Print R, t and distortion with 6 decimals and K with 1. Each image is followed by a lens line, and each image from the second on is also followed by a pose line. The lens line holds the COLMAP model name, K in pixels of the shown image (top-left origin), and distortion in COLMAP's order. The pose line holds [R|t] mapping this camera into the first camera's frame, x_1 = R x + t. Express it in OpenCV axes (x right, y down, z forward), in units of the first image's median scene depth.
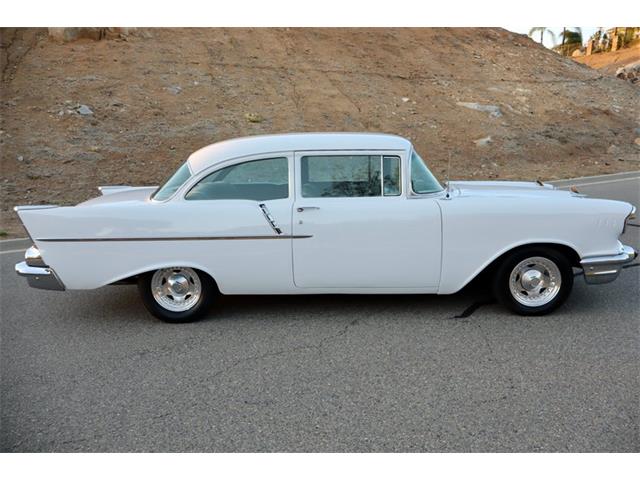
lens RADIAL K [[532.7, 0, 323.0], [0, 532.7, 240.8], [0, 0, 1]] dist [-0.007383, 0.005926]
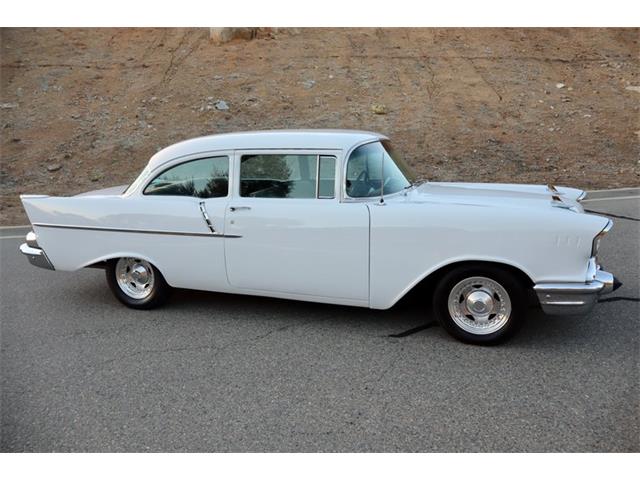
lens RADIAL K [[532.7, 0, 323.0], [0, 532.7, 240.8], [0, 0, 1]] dist [-0.007383, 0.005926]
pose [[0.942136, 0.062787, -0.329298, 0.124816], [-0.056861, 0.998000, 0.027607, -0.010185], [0.330373, -0.007286, 0.943822, 0.033002]]
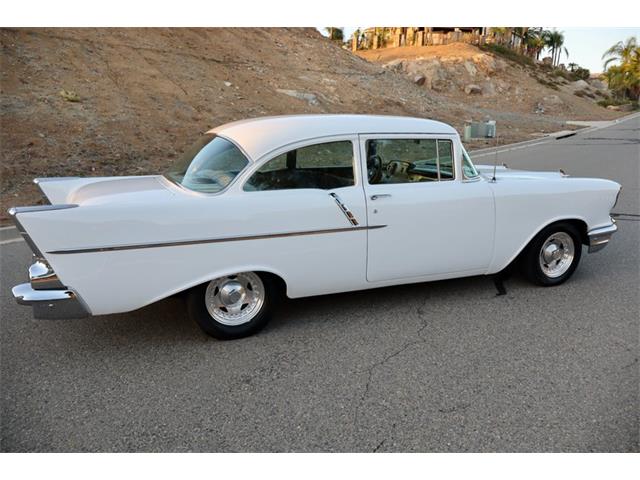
lens RADIAL K [[532.7, 0, 323.0], [0, 532.7, 240.8], [0, 0, 1]] dist [-0.007383, 0.005926]
pose [[0.911127, -0.070245, 0.406095, -0.140595], [0.060414, 0.997488, 0.036996, -0.006507], [-0.407673, -0.009174, 0.913082, 0.053592]]
